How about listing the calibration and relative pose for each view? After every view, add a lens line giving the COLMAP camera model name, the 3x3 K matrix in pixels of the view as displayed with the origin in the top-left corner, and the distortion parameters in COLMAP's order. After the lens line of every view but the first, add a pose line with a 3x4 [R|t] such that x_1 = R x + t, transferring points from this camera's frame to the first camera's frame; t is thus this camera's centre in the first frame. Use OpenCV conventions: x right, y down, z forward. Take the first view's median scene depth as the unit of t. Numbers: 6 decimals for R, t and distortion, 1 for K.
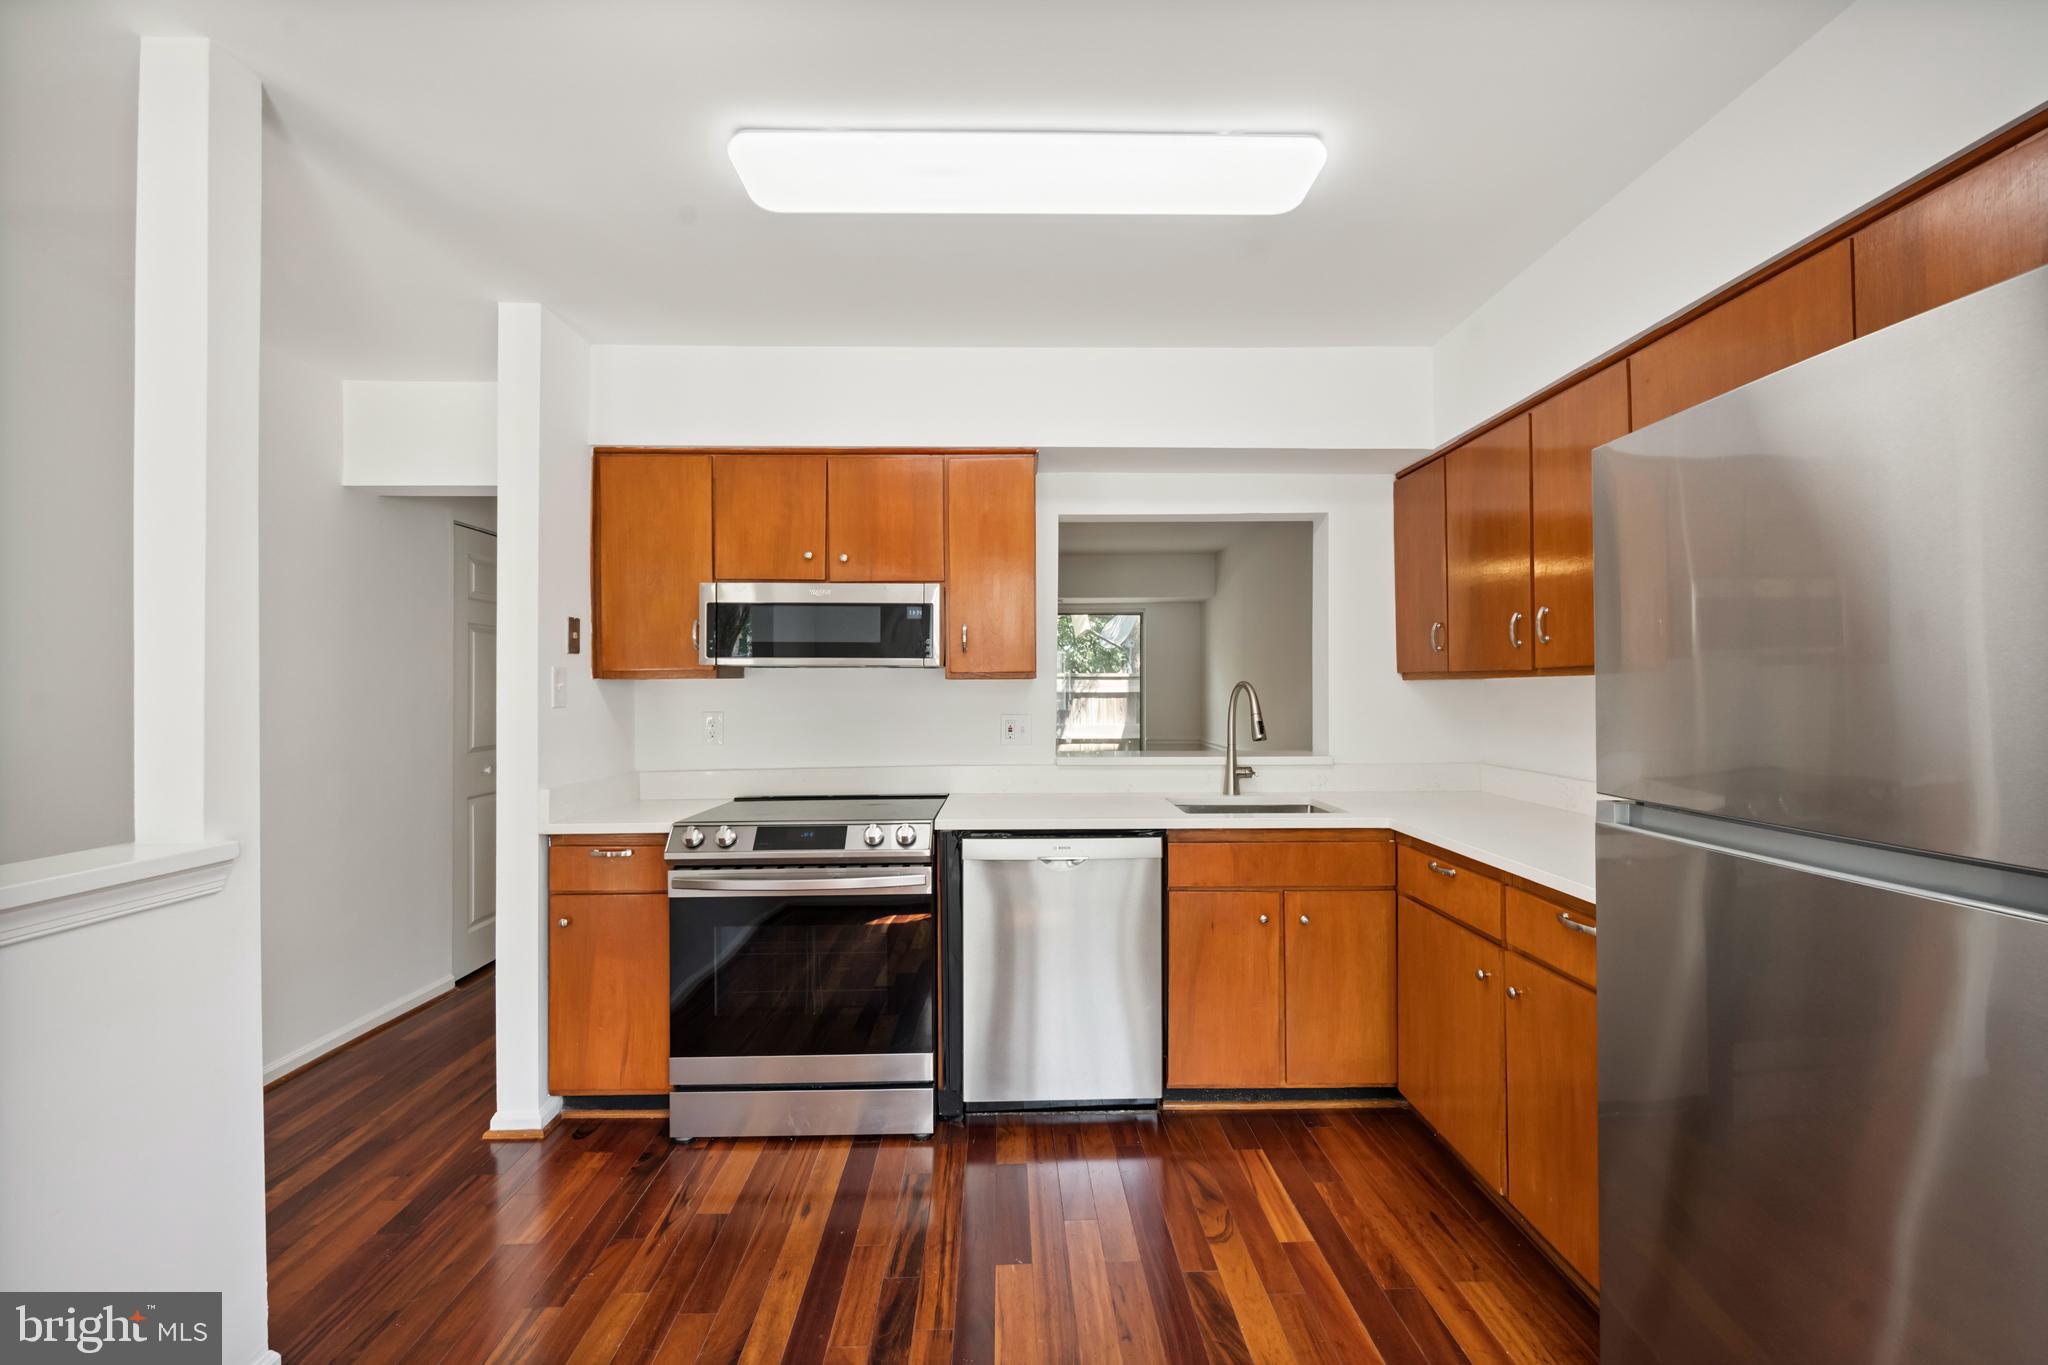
lens RADIAL K [[896.4, 0, 1024.0], [0, 896.4, 682.5], [0, 0, 1]] dist [-0.000243, -0.000736]
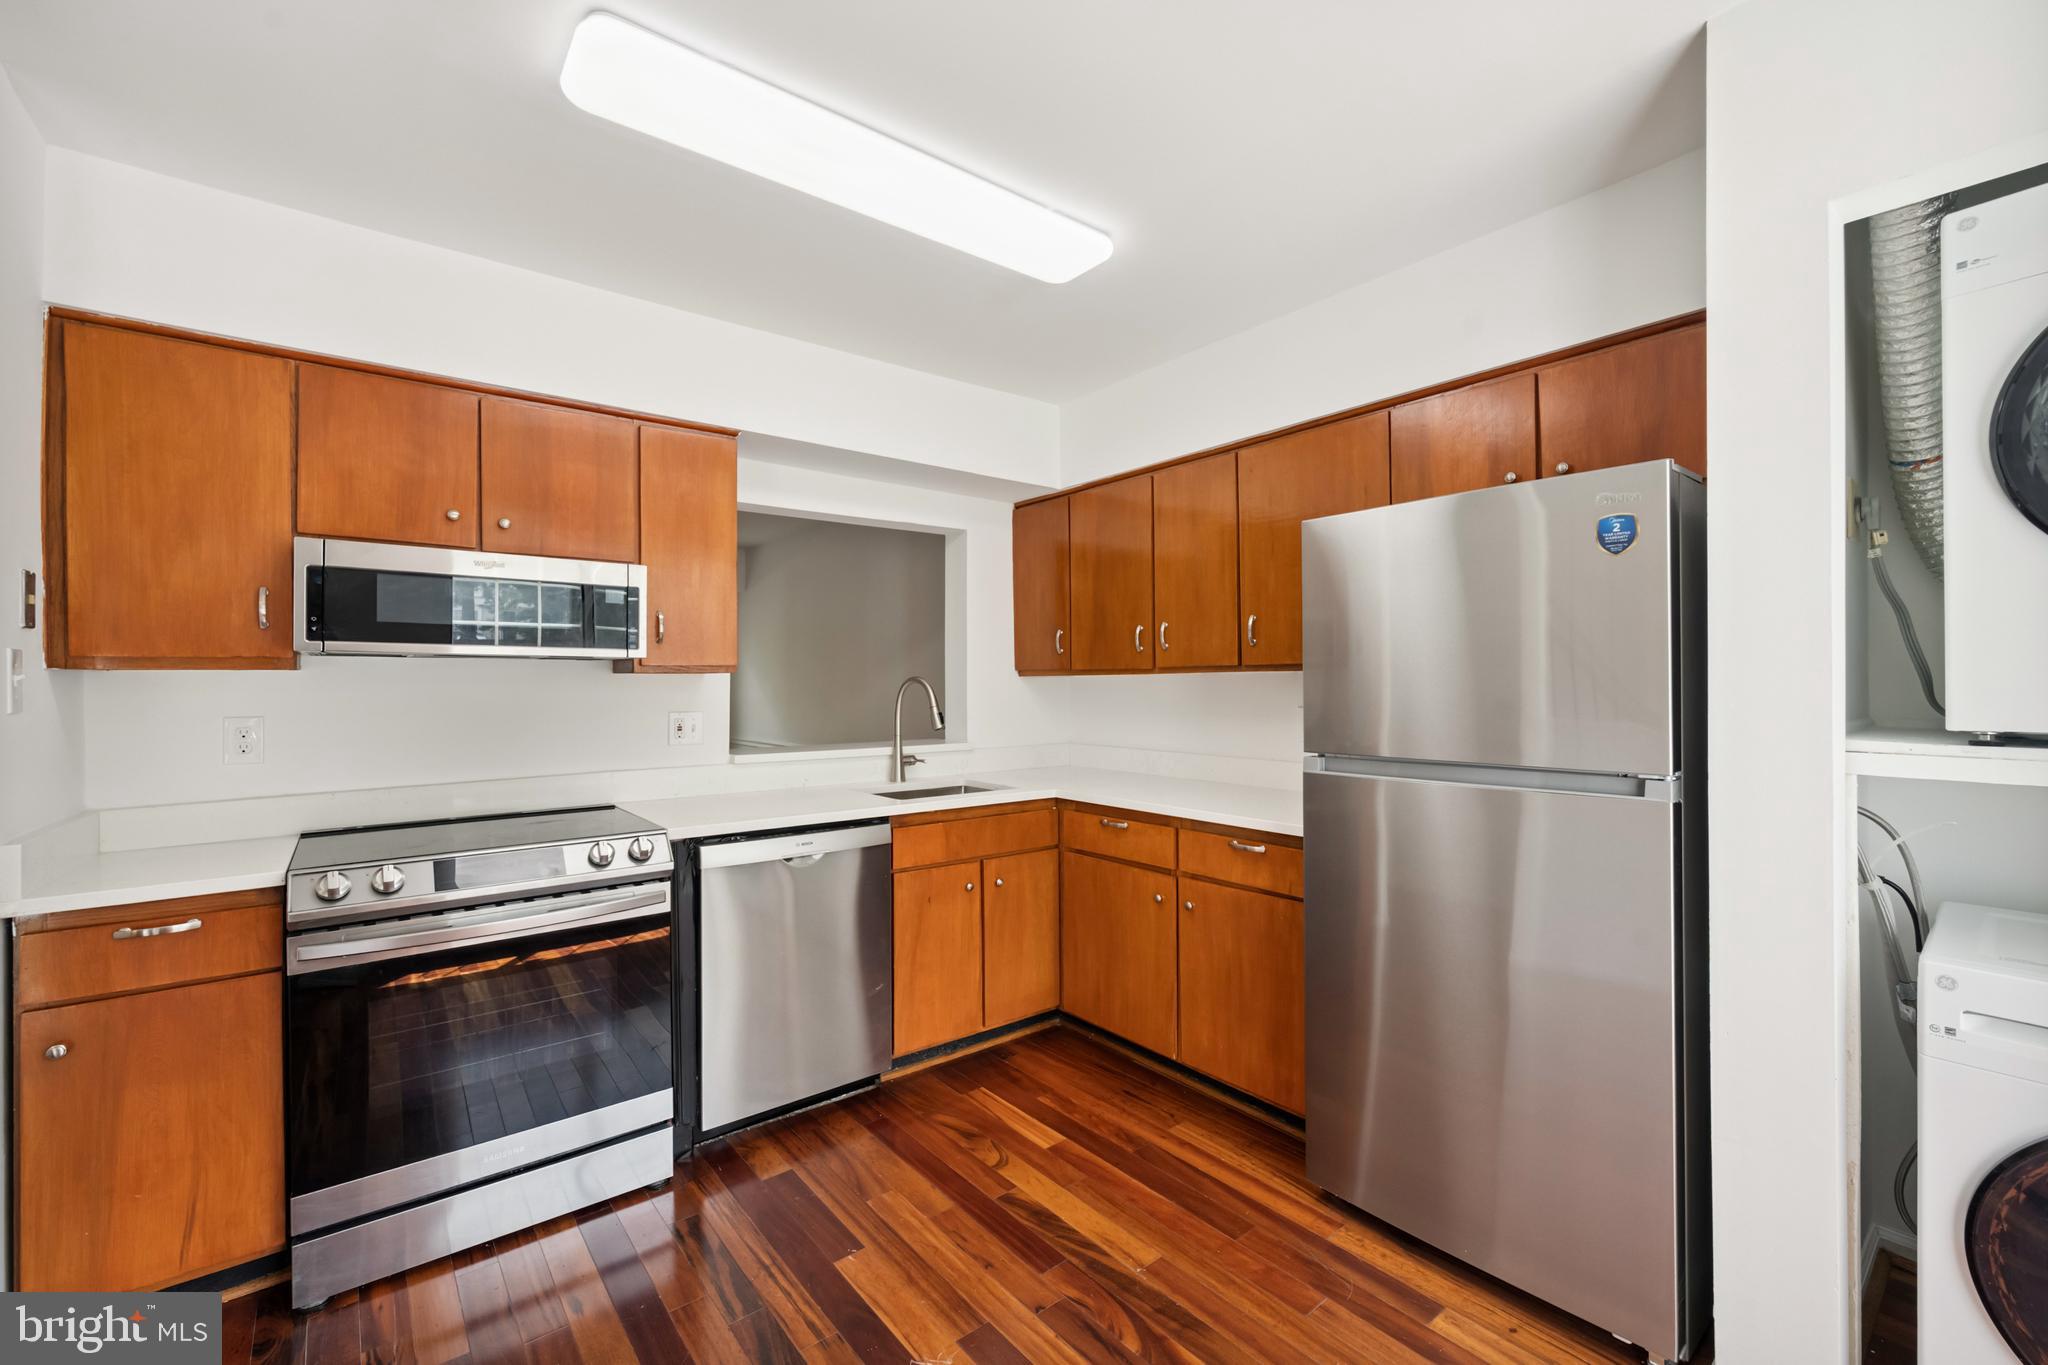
lens RADIAL K [[896.4, 0, 1024.0], [0, 896.4, 682.5], [0, 0, 1]] dist [-0.000243, -0.000736]
pose [[0.778684, -0.000142, 0.627417, -0.389285], [-0.001705, 0.999996, 0.002344, 0.003397], [-0.627414, -0.002895, 0.778680, 0.076681]]
